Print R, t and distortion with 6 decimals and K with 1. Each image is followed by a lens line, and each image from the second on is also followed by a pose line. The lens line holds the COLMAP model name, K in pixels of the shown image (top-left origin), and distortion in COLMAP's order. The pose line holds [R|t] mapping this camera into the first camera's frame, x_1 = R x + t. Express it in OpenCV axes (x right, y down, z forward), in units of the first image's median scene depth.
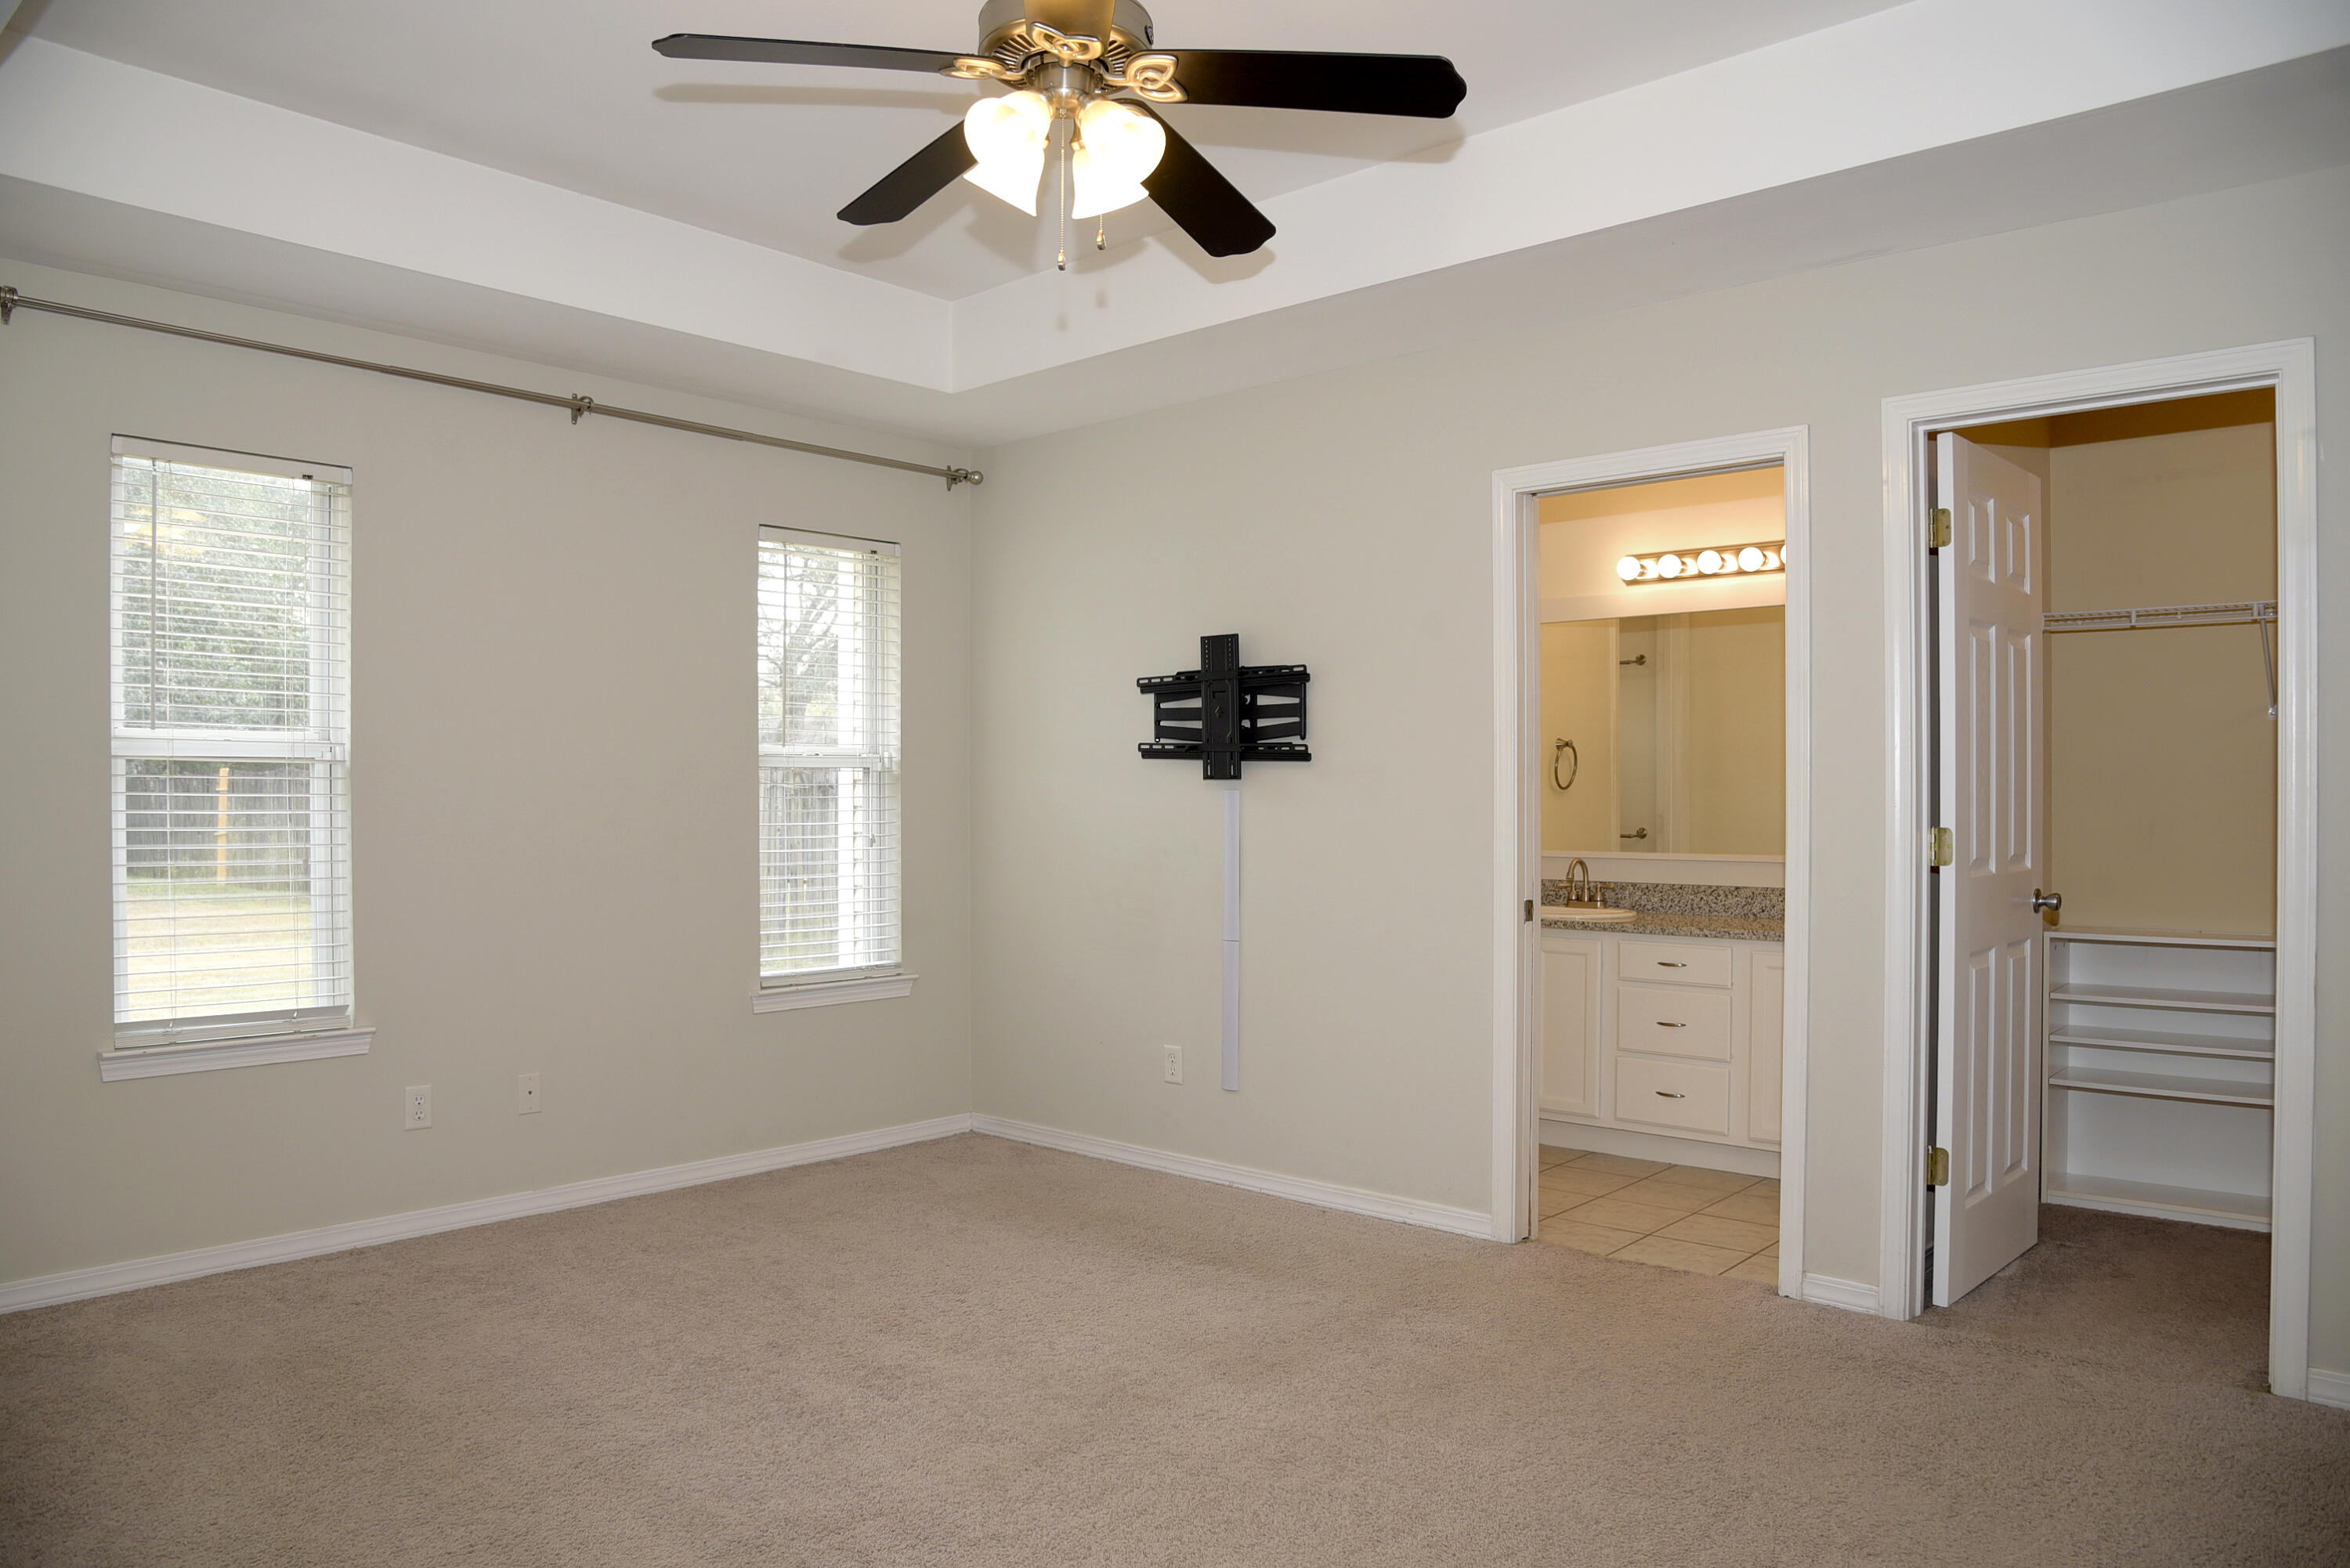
lens RADIAL K [[1632.3, 0, 1185.9], [0, 1632.3, 798.5], [0, 0, 1]] dist [-0.112652, 0.054359]
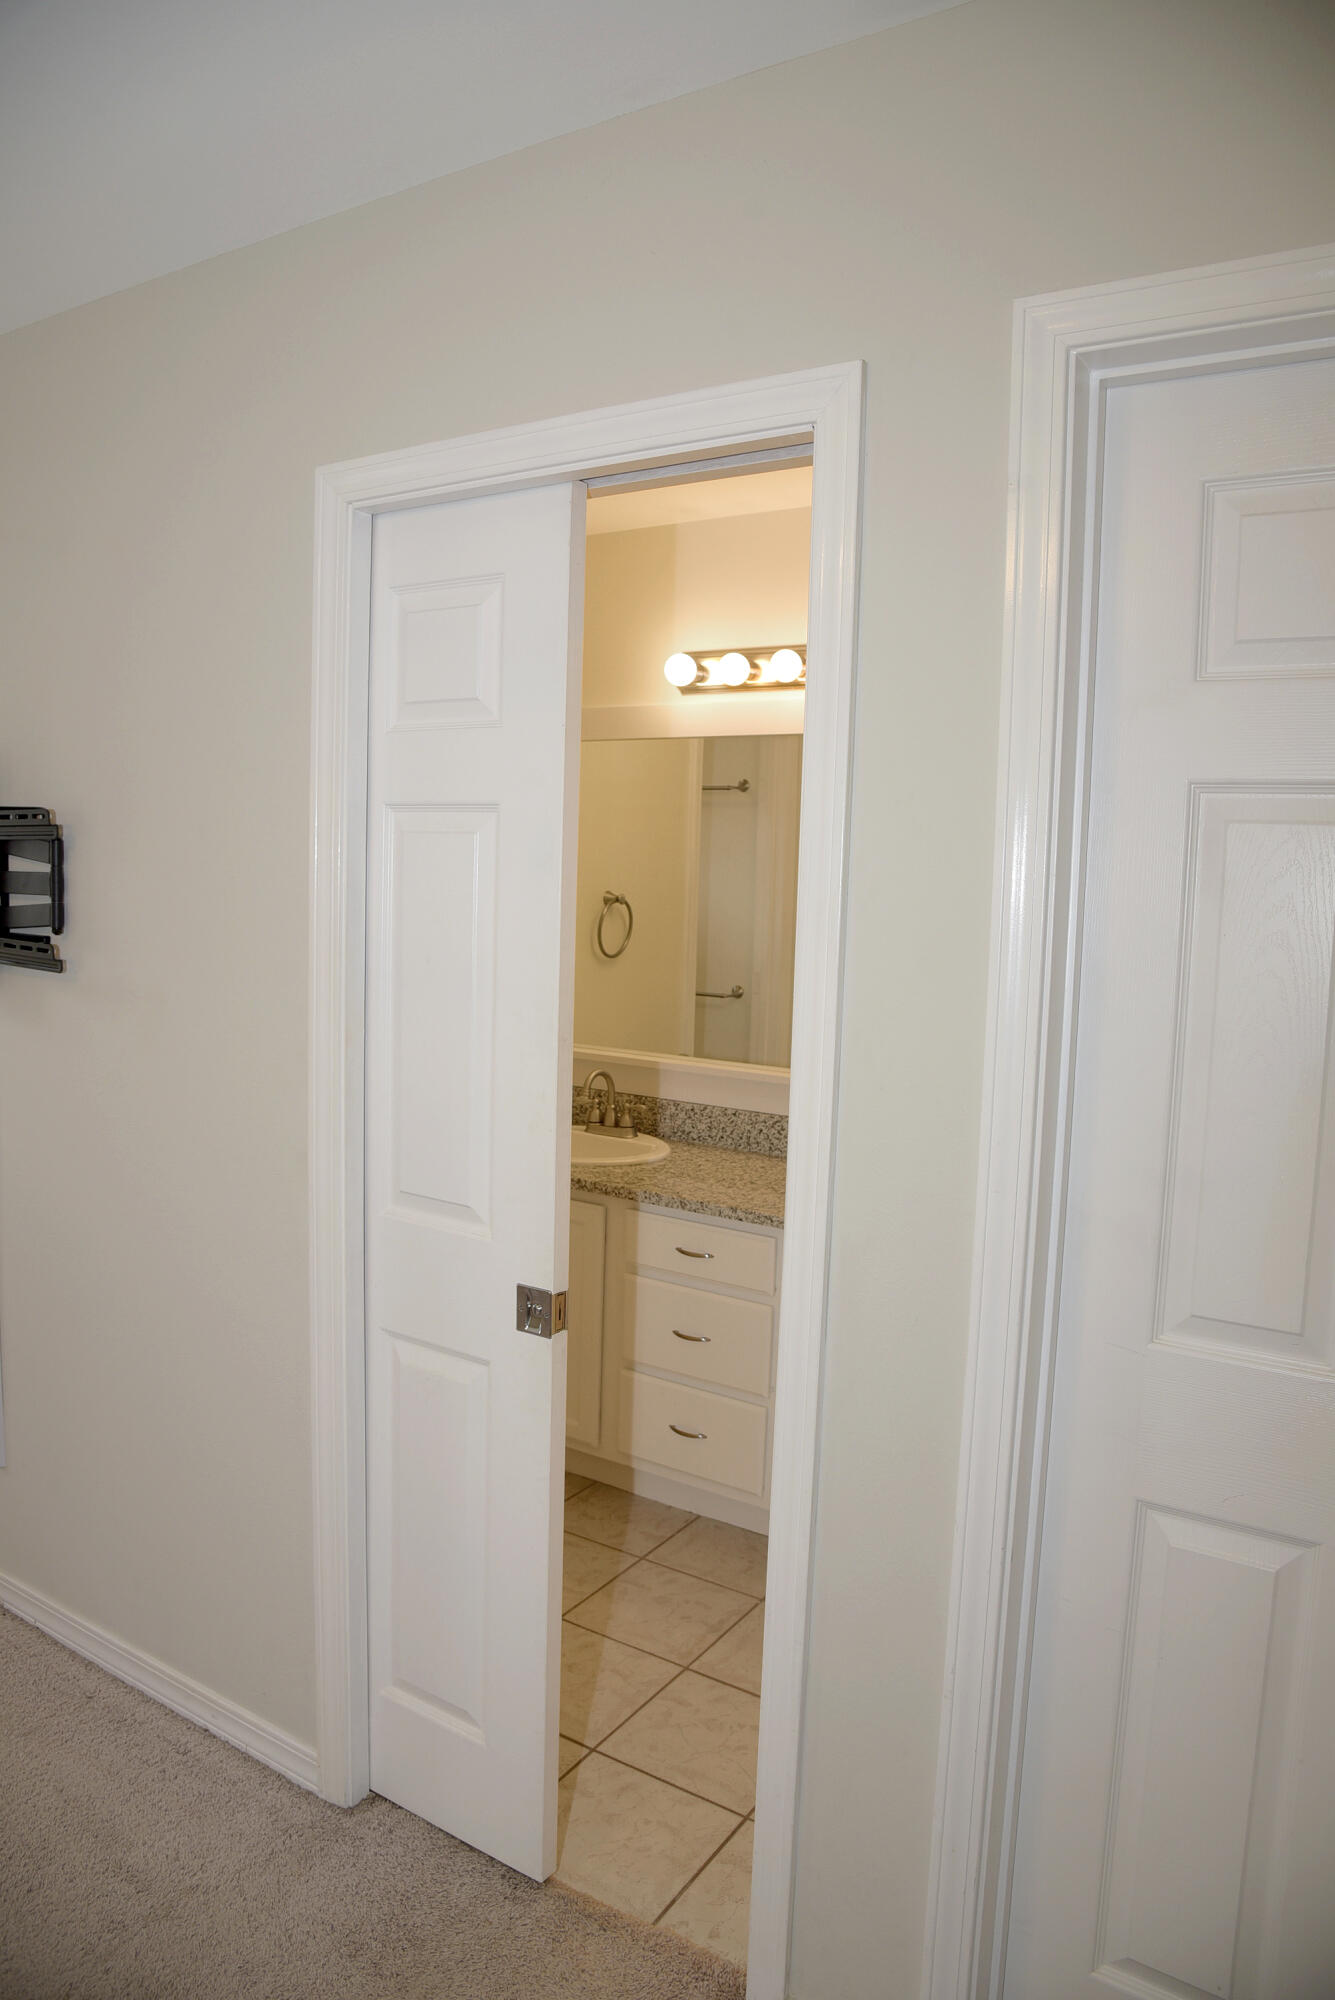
lens RADIAL K [[1389.3, 0, 659.7], [0, 1389.3, 998.4], [0, 0, 1]] dist [-0.112652, 0.054359]
pose [[0.988695, 0.015496, 0.149140, 0.174430], [-0.029474, 0.995325, 0.091973, -0.053230], [-0.147017, -0.095328, 0.984530, 0.381082]]
